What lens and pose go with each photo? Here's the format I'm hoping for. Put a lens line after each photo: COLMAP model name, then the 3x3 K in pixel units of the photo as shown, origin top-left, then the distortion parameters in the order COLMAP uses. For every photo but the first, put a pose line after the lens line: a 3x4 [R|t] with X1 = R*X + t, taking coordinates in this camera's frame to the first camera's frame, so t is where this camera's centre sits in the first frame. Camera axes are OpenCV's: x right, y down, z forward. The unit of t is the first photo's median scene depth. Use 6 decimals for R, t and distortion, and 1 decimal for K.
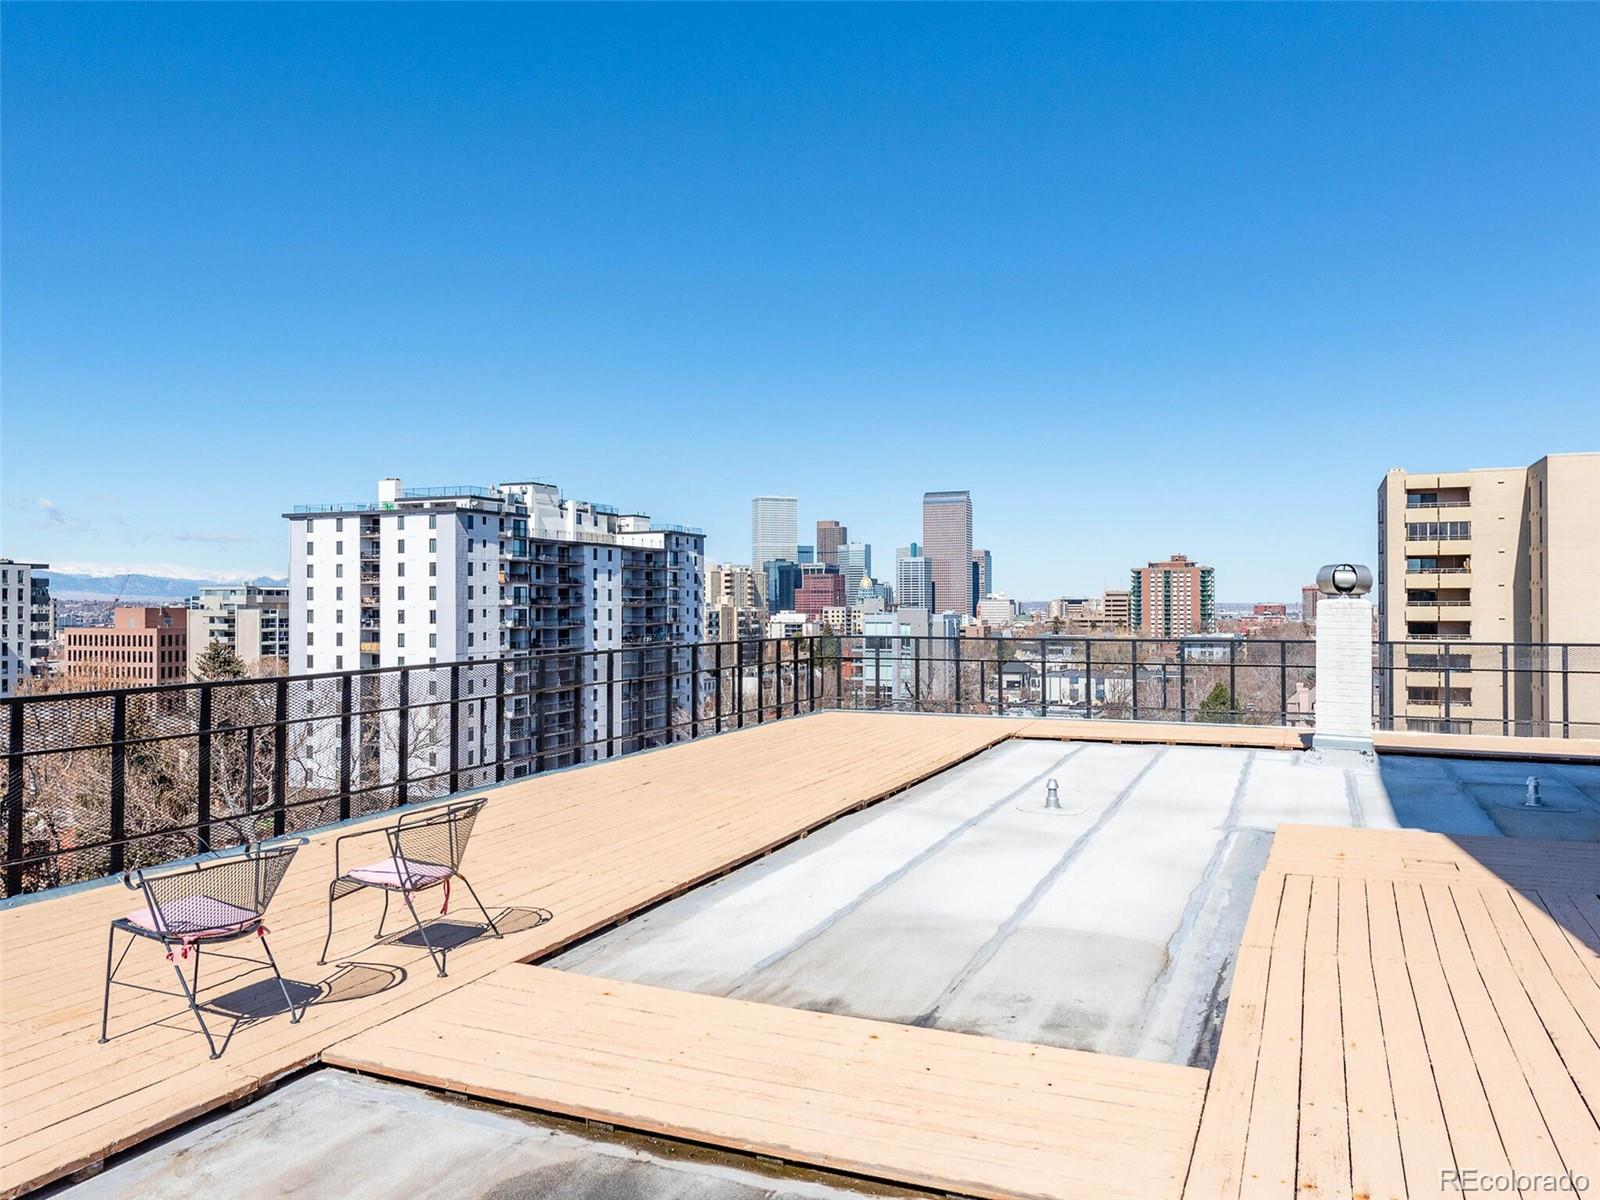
lens RADIAL K [[1183.2, 0, 806.3], [0, 1183.2, 597.5], [0, 0, 1]] dist [0.031282, -0.013235]
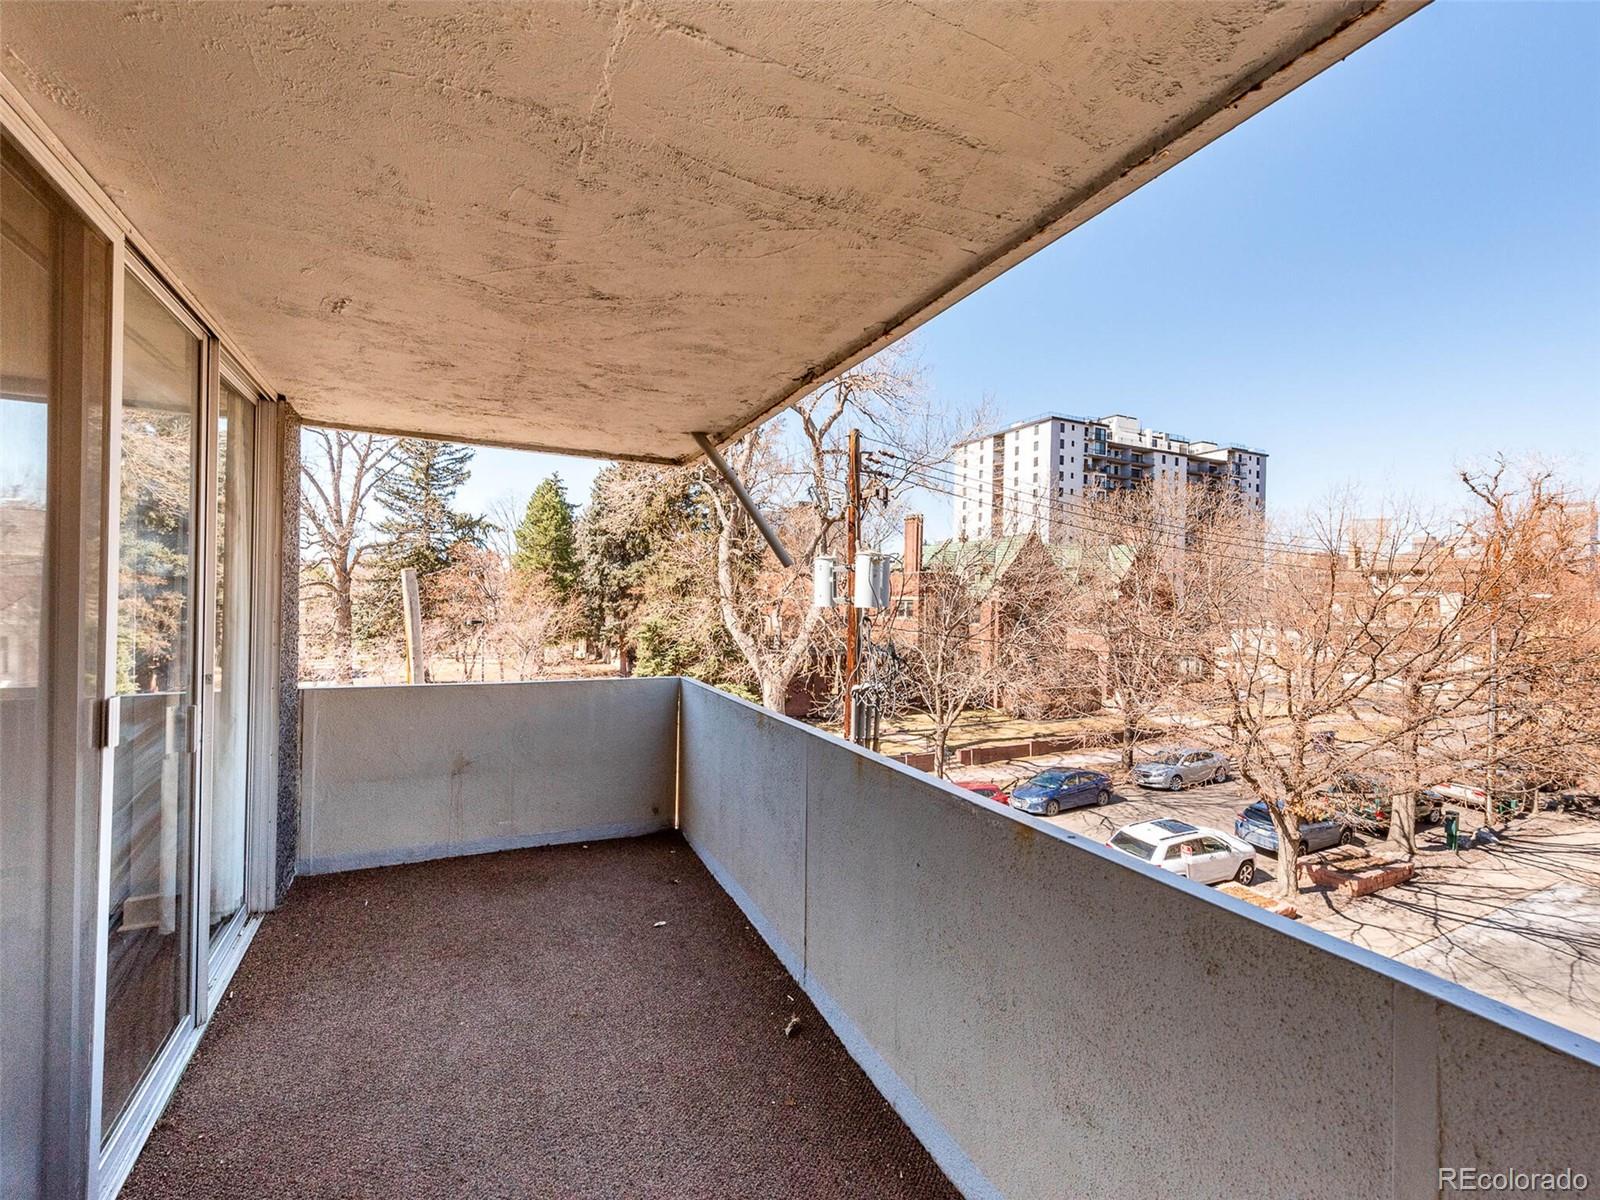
lens RADIAL K [[706.4, 0, 802.2], [0, 706.4, 598.1], [0, 0, 1]] dist [0.018756, -0.006809]
pose [[0.764638, 0.015662, -0.644270, 0.032014], [-0.018053, 0.999833, 0.002880, 0.128969], [0.644207, 0.009429, 0.764793, 0.111630]]
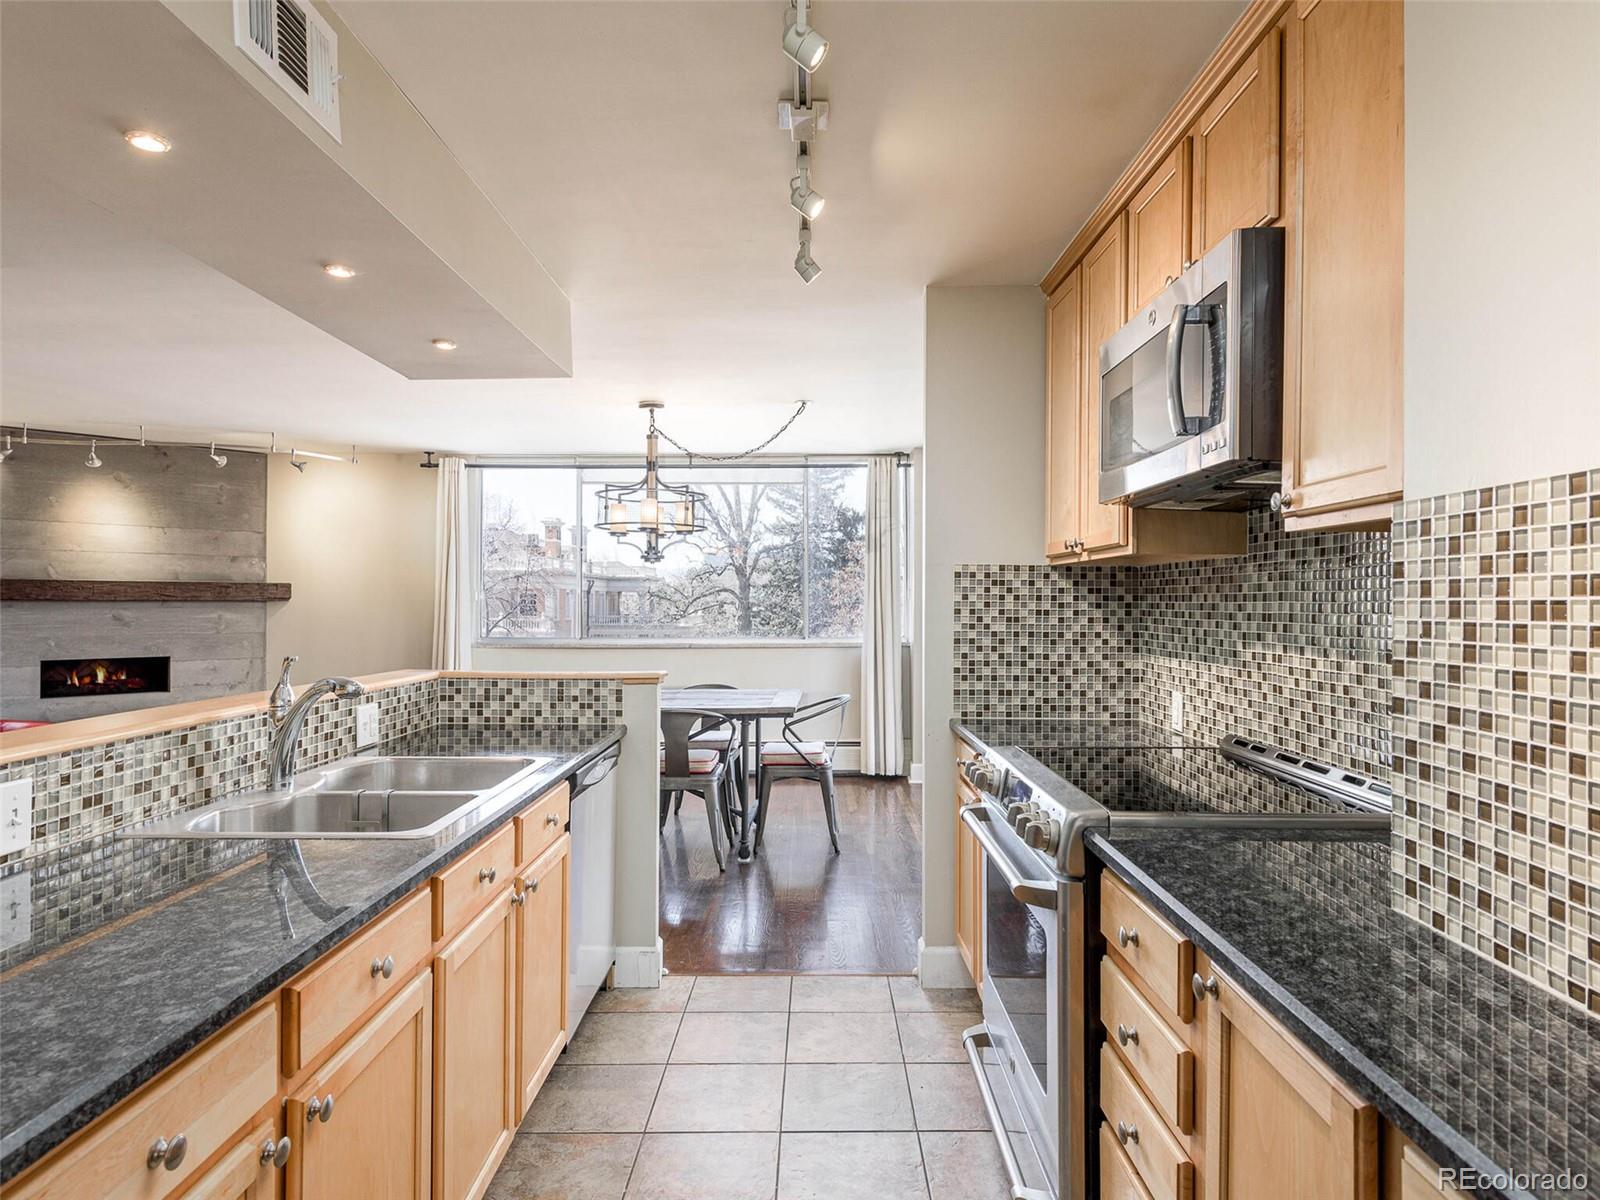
lens RADIAL K [[916.9, 0, 802.2], [0, 916.9, 603.9], [0, 0, 1]] dist [0.008194, -0.003503]
pose [[0.388408, 0.008362, -0.921449, 0.041888], [-0.002907, 0.999965, 0.007849, 0.130089], [0.921483, -0.000370, 0.388419, 0.093114]]
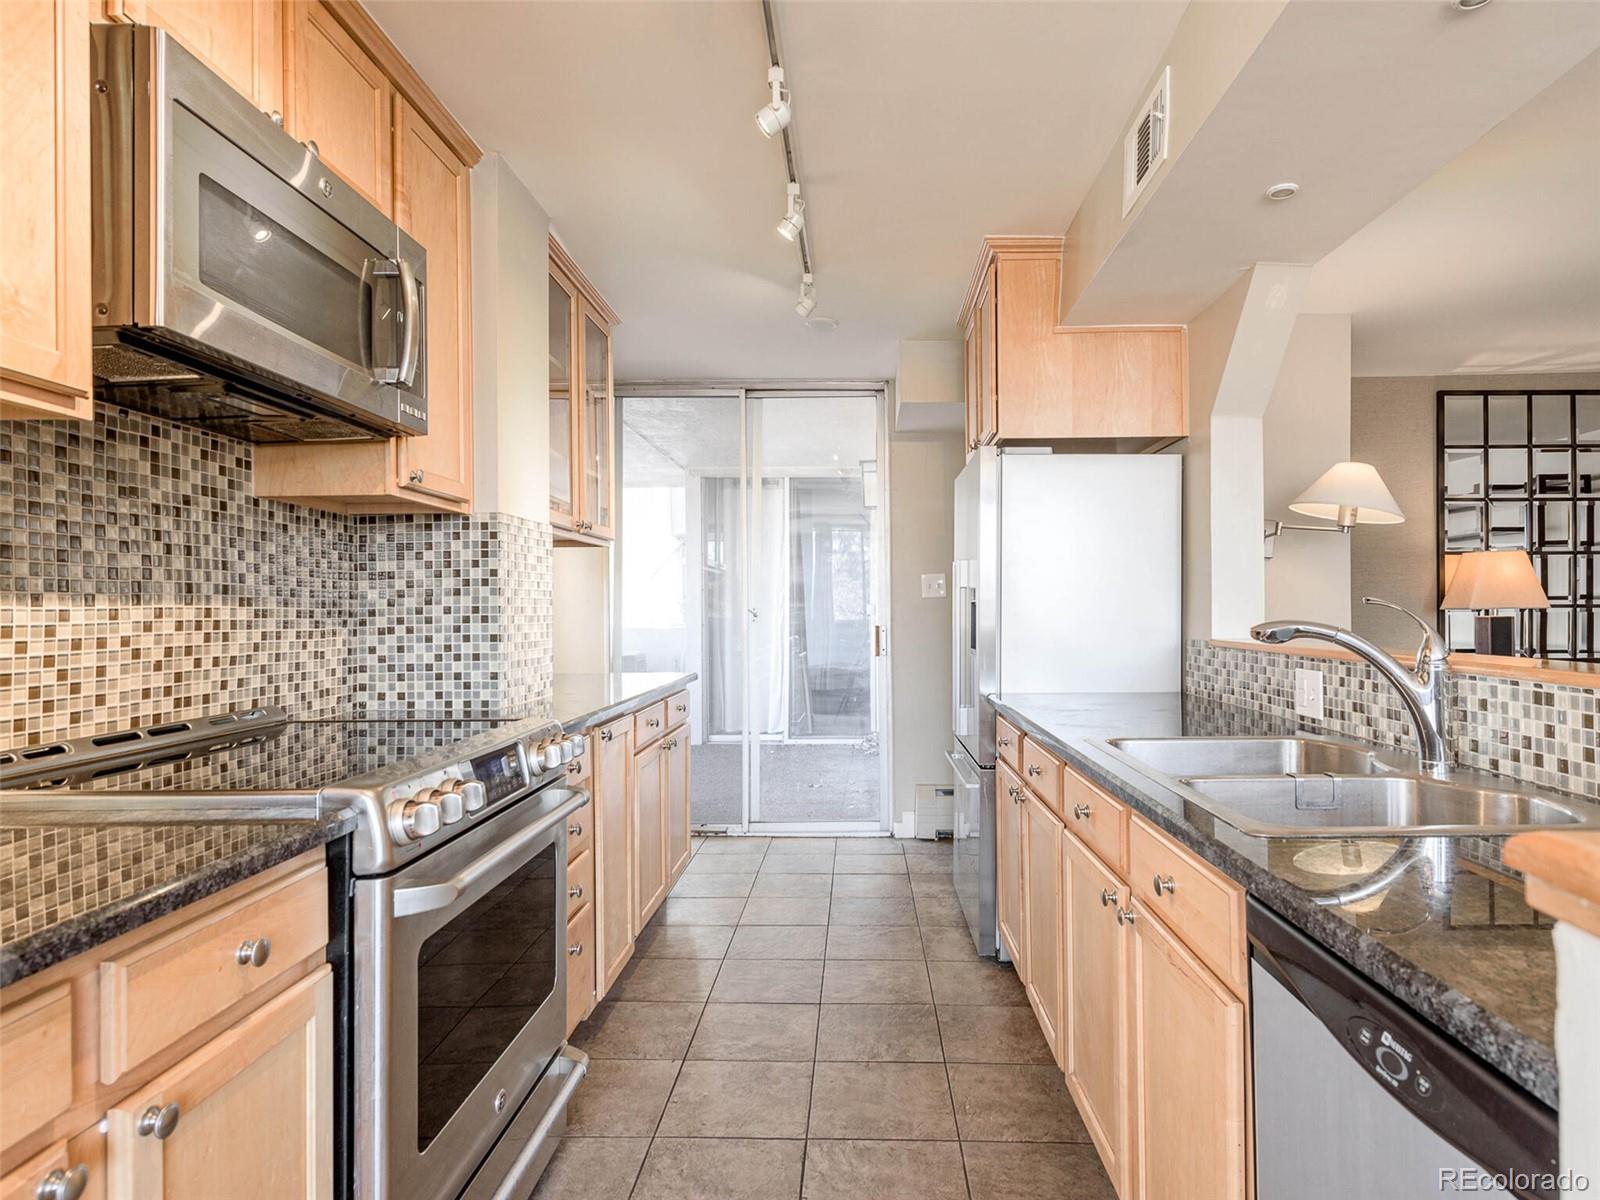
lens RADIAL K [[906.5, 0, 833.0], [0, 906.5, 604.9], [0, 0, 1]] dist [0.013691, -0.001390]
pose [[-0.369629, 0.011183, 0.929112, 0.019169], [0.006559, 0.999934, -0.009426, 0.131122], [-0.929156, 0.002610, -0.369678, 0.101507]]
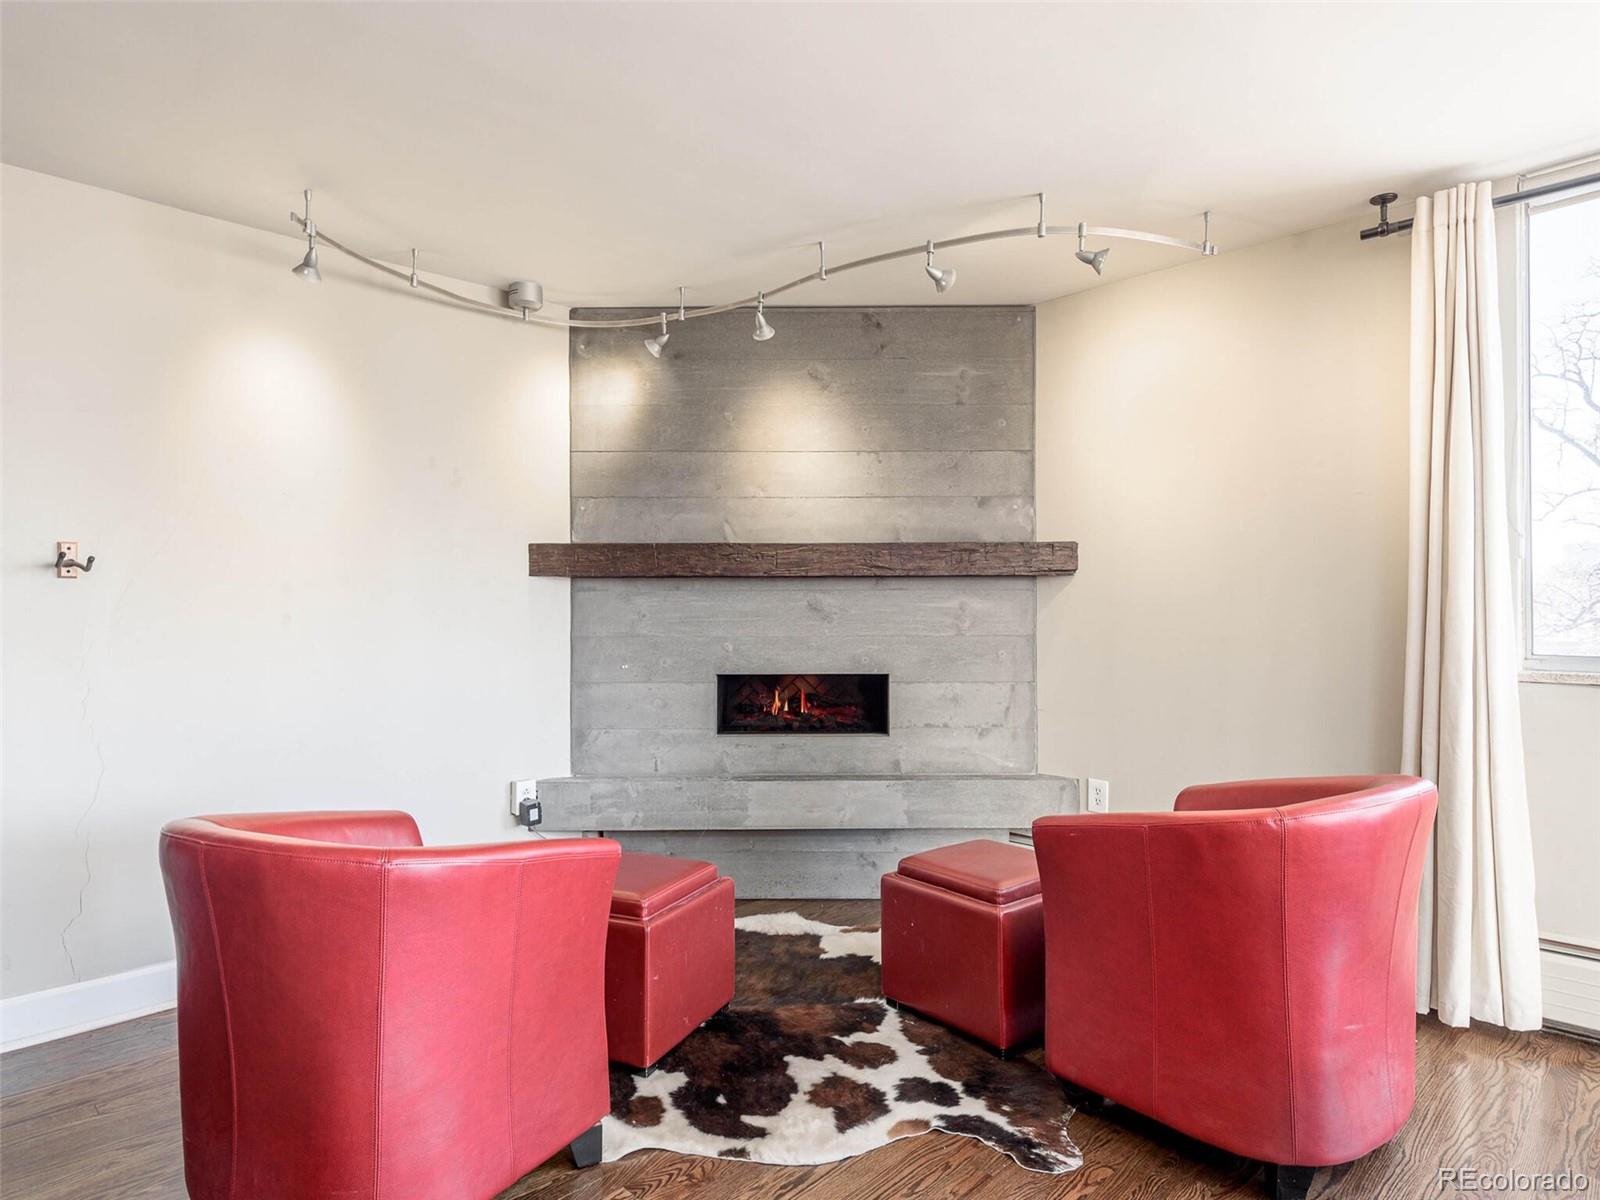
lens RADIAL K [[916.9, 0, 809.9], [0, 916.9, 600.4], [0, 0, 1]] dist [0.008194, -0.003503]
pose [[-0.373706, -0.004848, -0.927534, 0.014377], [0.009080, 0.999919, -0.008884, 0.131183], [0.927503, -0.011742, -0.373632, 0.089868]]
